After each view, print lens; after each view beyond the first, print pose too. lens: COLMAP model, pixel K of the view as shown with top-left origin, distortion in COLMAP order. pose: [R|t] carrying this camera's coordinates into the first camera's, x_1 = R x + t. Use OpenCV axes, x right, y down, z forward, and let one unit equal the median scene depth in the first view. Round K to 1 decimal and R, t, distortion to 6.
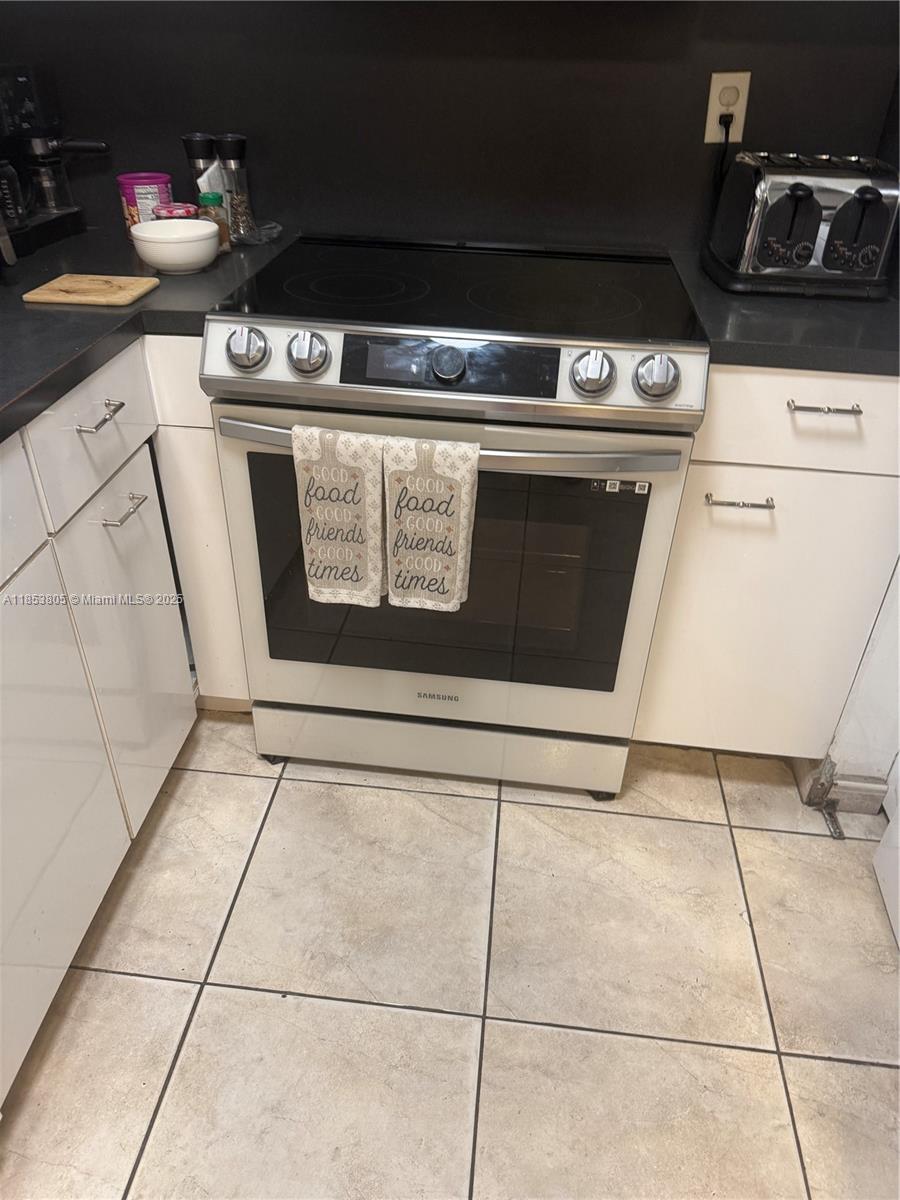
lens RADIAL K [[845.3, 0, 444.5], [0, 845.3, 604.2], [0, 0, 1]] dist [0.095507, -0.163641]
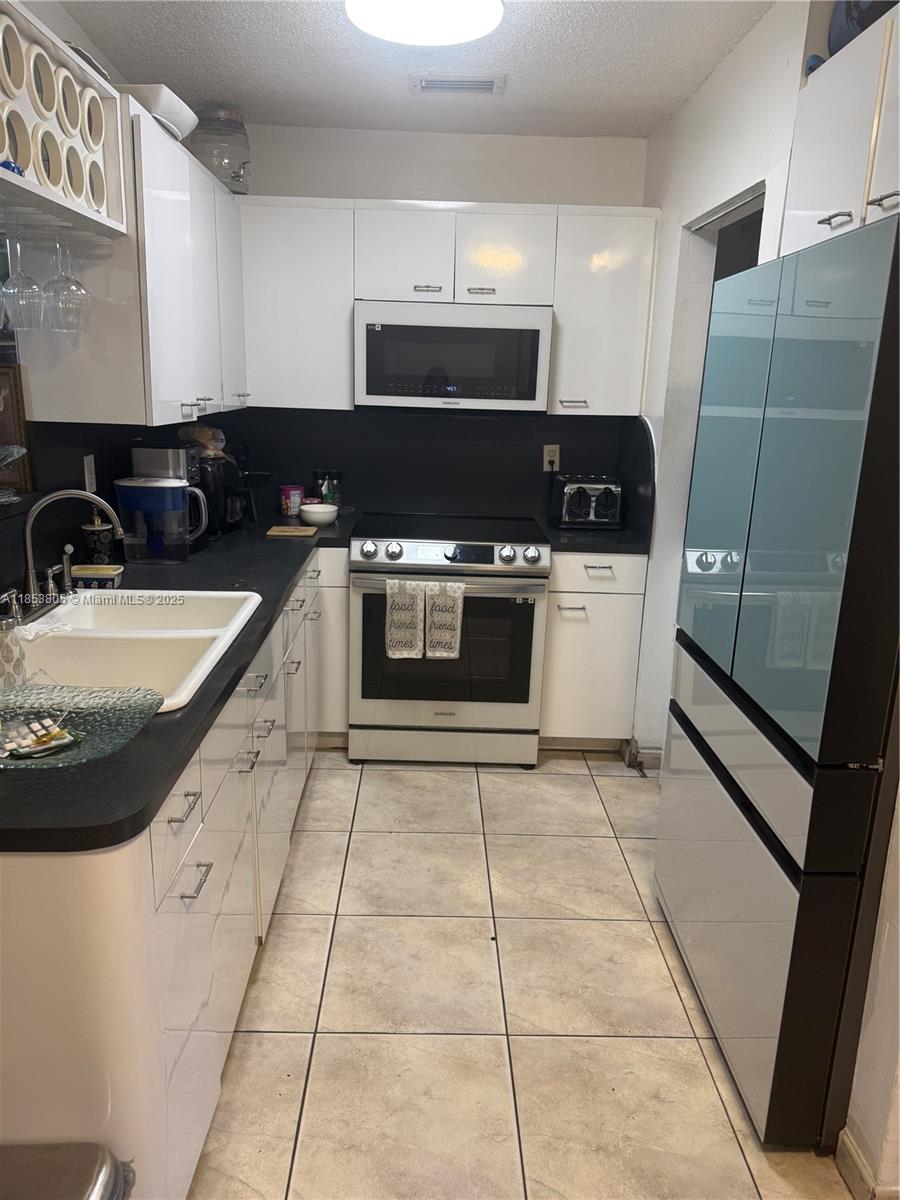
lens RADIAL K [[854.5, 0, 453.7], [0, 854.5, 596.8], [0, 0, 1]] dist [0.161616, -0.225505]
pose [[0.990797, -0.026577, 0.132724, -0.292877], [0.068581, 0.943928, -0.322950, 0.592172], [-0.116699, 0.329080, 0.937063, -1.194055]]
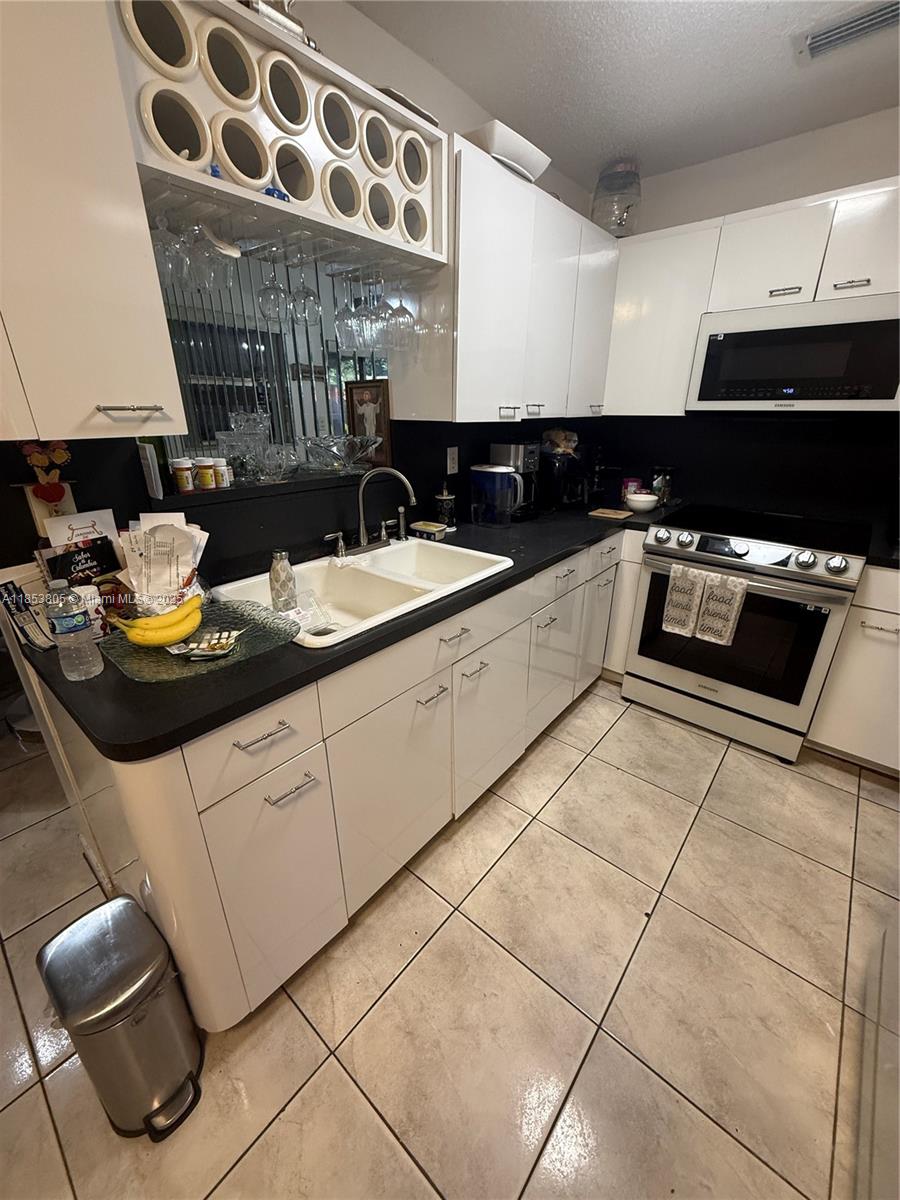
lens RADIAL K [[478.2, 0, 448.3], [0, 478.2, 598.8], [0, 0, 1]] dist [0.000803, -0.000373]
pose [[0.828180, 0.185497, -0.528874, 0.058833], [-0.295262, 0.946476, -0.130394, 0.299942], [0.476380, 0.264146, 0.838623, -0.593249]]
